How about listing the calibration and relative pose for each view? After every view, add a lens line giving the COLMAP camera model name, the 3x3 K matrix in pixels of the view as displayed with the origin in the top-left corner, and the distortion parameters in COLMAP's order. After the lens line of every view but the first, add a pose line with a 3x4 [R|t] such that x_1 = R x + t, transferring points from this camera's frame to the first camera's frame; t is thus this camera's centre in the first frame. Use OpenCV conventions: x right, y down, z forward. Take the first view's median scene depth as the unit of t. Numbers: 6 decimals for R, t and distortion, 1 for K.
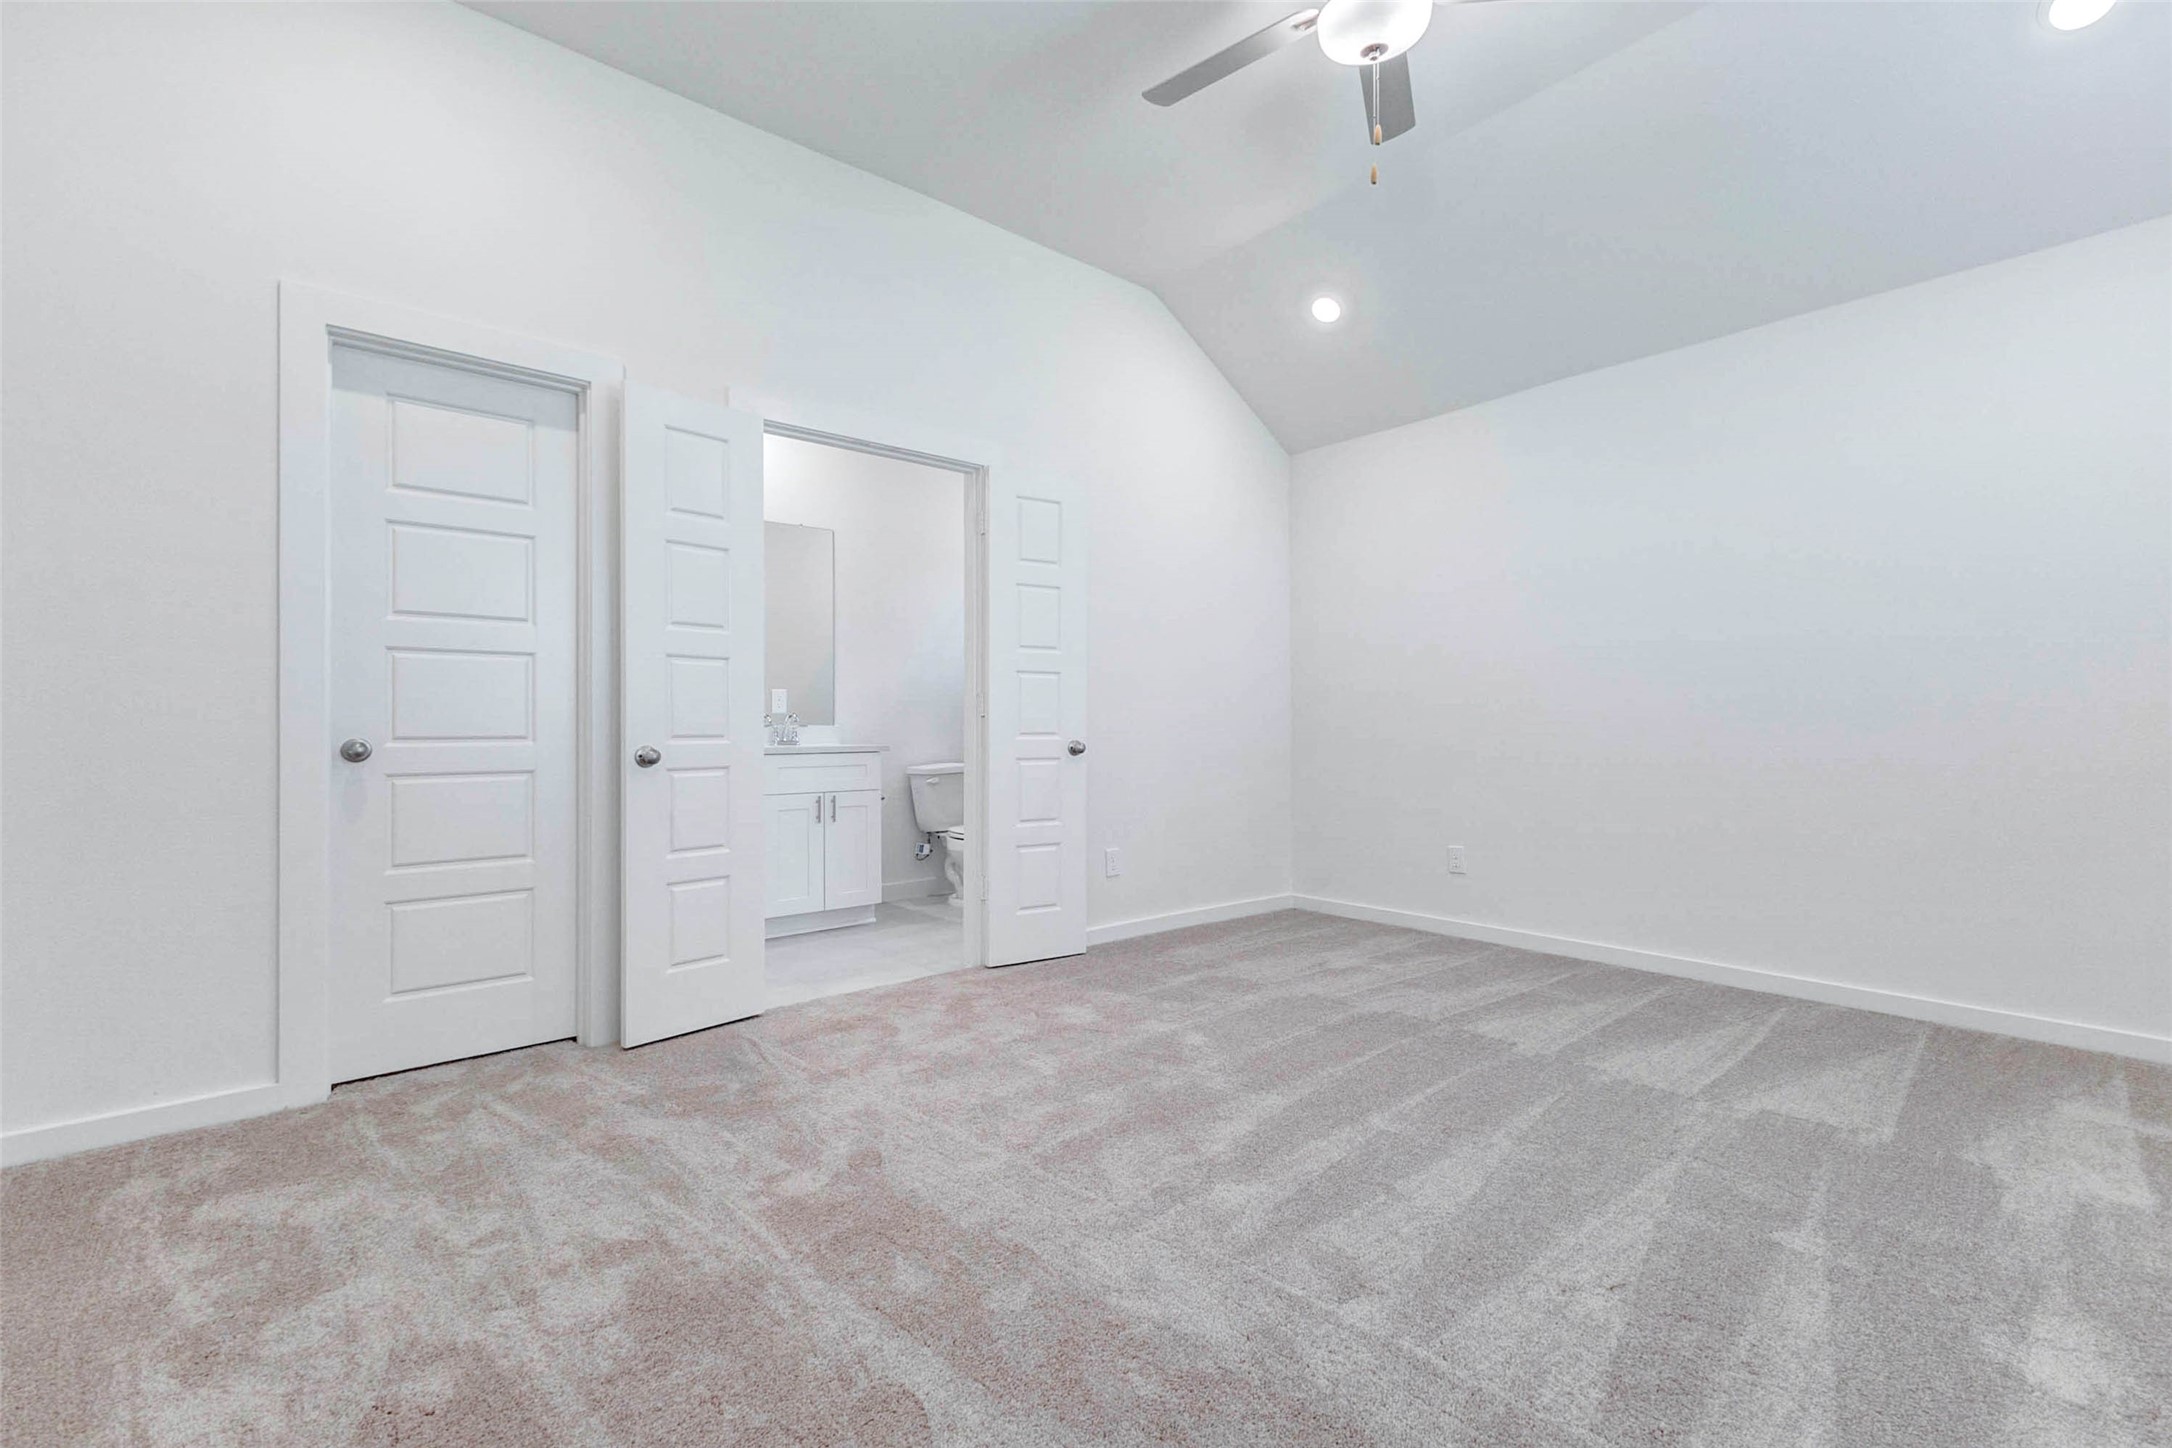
lens RADIAL K [[978.9, 0, 1083.9], [0, 978.9, 716.6], [0, 0, 1]] dist [0.001058, 0.000058]
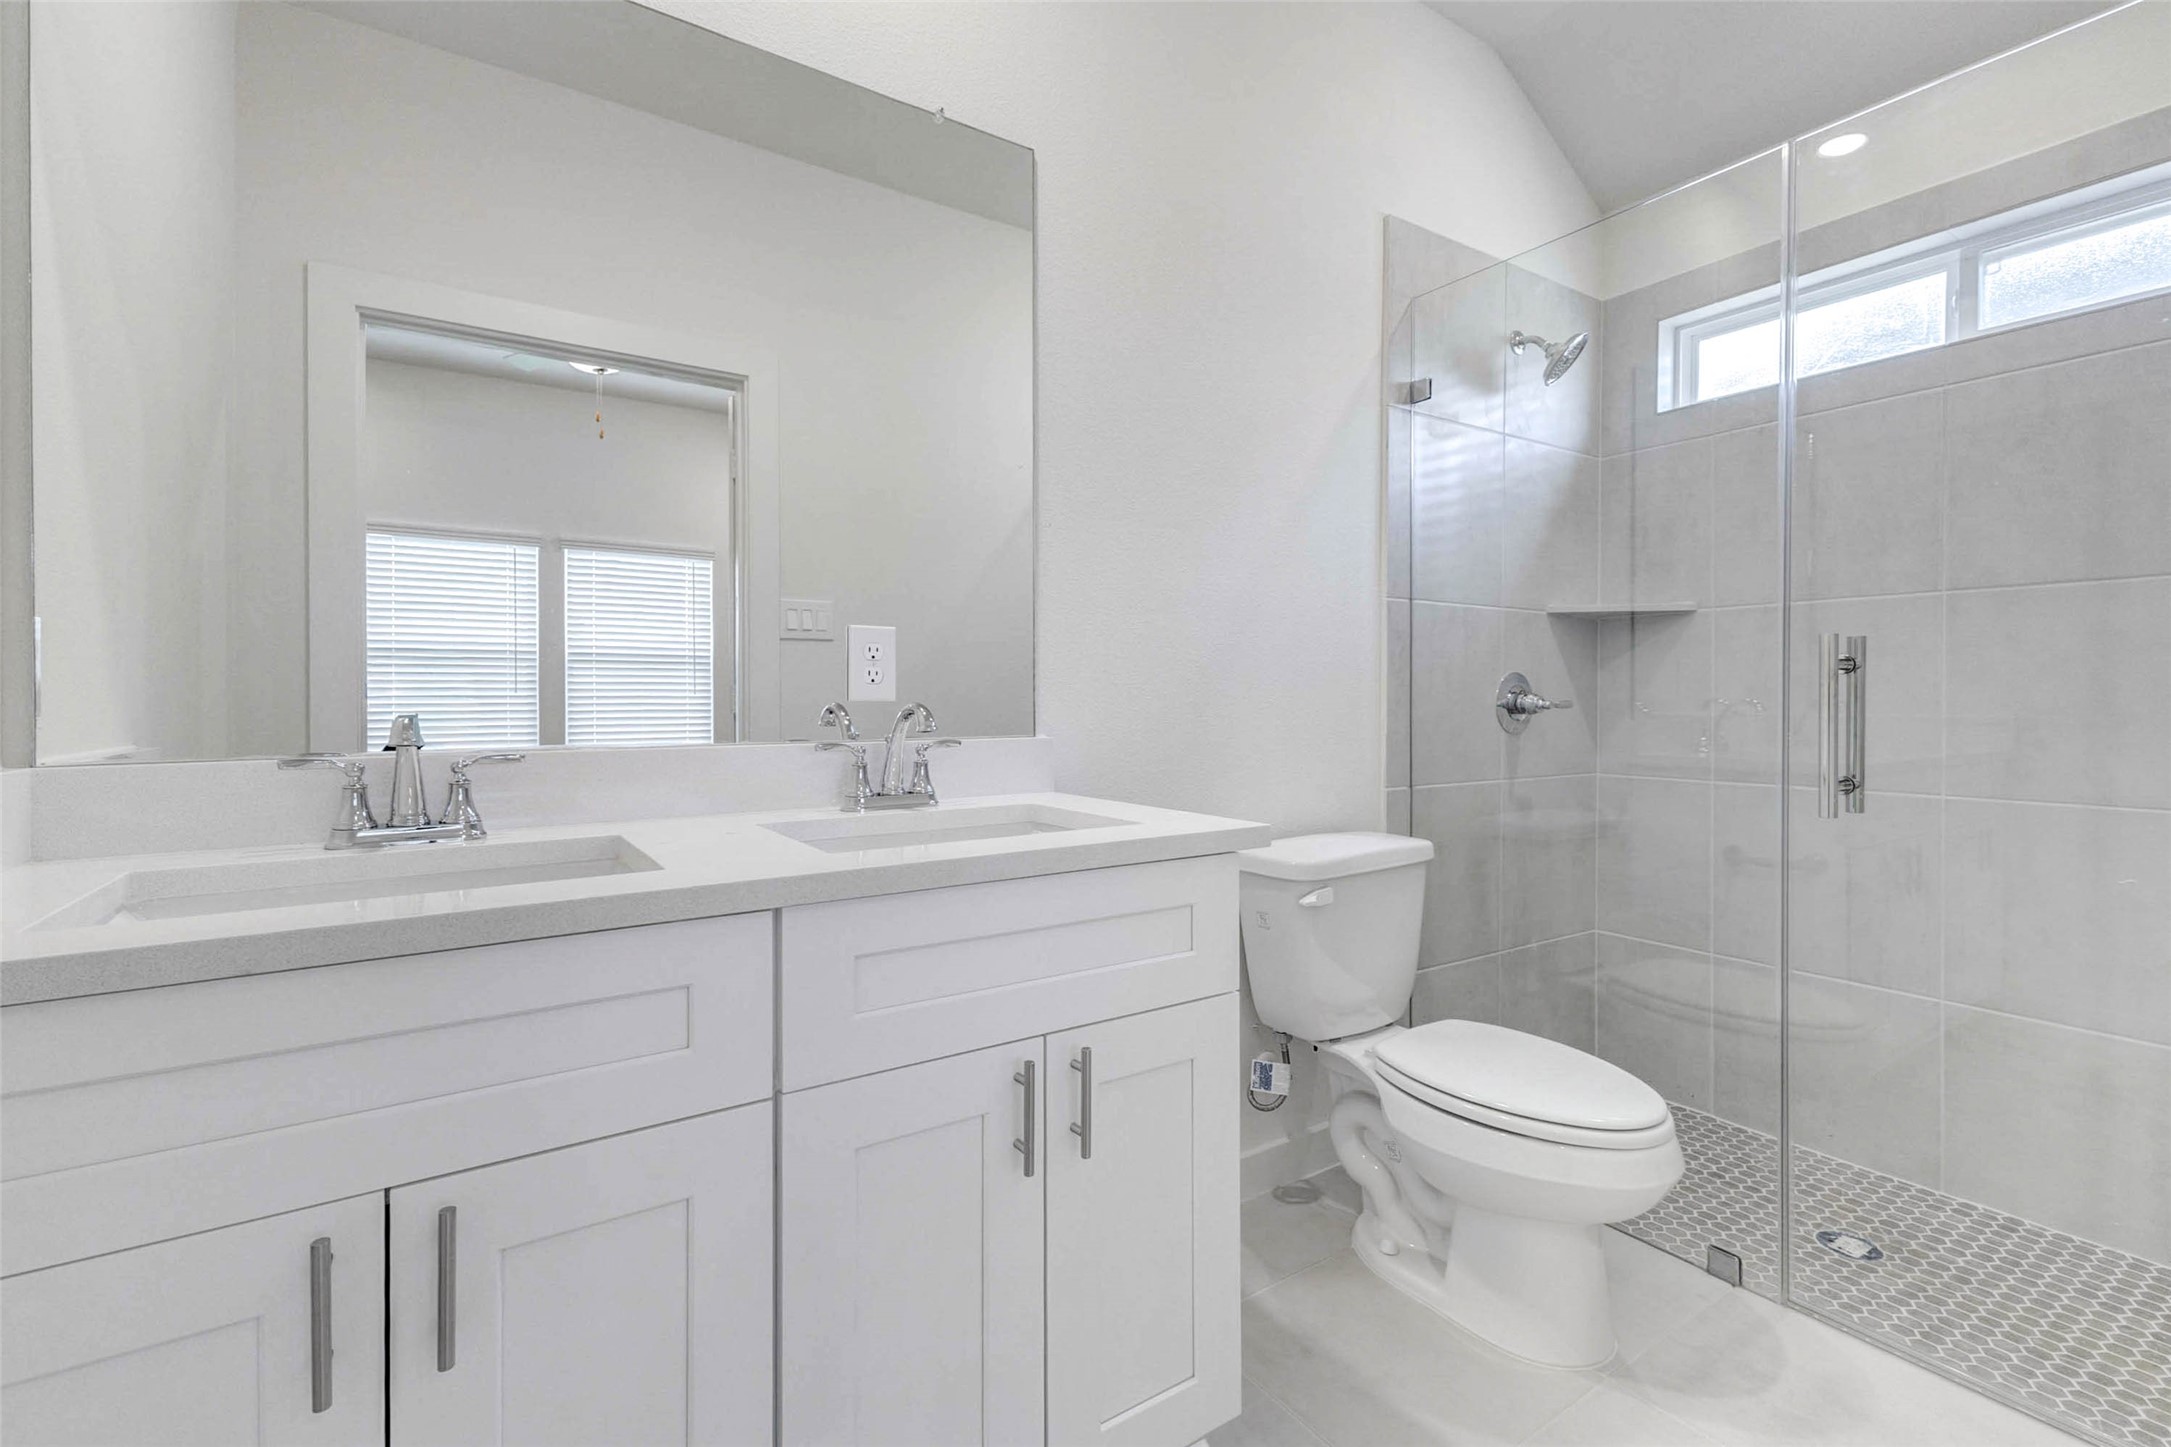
lens RADIAL K [[978.5, 0, 1083.6], [0, 978.5, 714.8], [0, 0, 1]] dist [0.001058, 0.000058]
pose [[0.992473, 0.001780, -0.122453, -0.206601], [-0.000512, 0.999946, 0.010390, -0.002592], [0.122464, -0.010249, 0.992420, 0.696601]]
